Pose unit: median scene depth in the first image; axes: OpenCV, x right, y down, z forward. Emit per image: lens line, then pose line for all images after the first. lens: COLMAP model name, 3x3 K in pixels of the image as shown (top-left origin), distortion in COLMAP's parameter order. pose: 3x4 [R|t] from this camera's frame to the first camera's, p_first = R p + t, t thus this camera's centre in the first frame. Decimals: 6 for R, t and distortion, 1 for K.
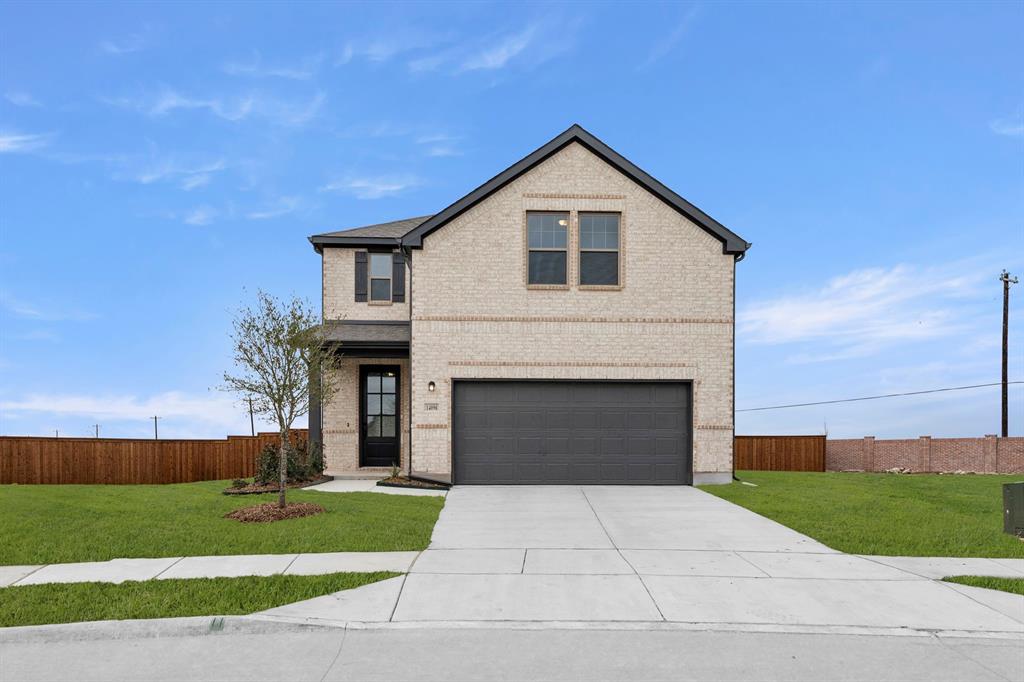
lens RADIAL K [[519.4, 0, 514.4], [0, 519.4, 361.2], [0, 0, 1]] dist [-0.001241, 0.000032]
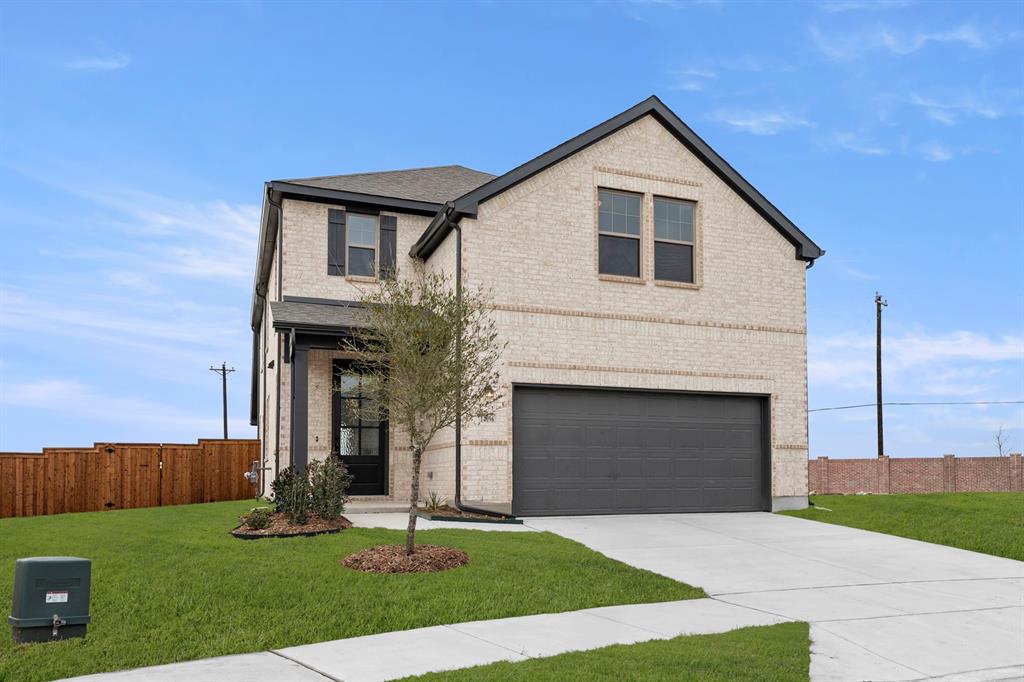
lens RADIAL K [[635.1, 0, 512.2], [0, 635.1, 341.2], [0, 0, 1]] dist [-0.001323, 0.001865]
pose [[0.958046, 0.054844, 0.281319, -0.393194], [-0.045354, 0.998164, -0.040138, 0.008357], [-0.283003, 0.025695, 0.958775, 0.059590]]
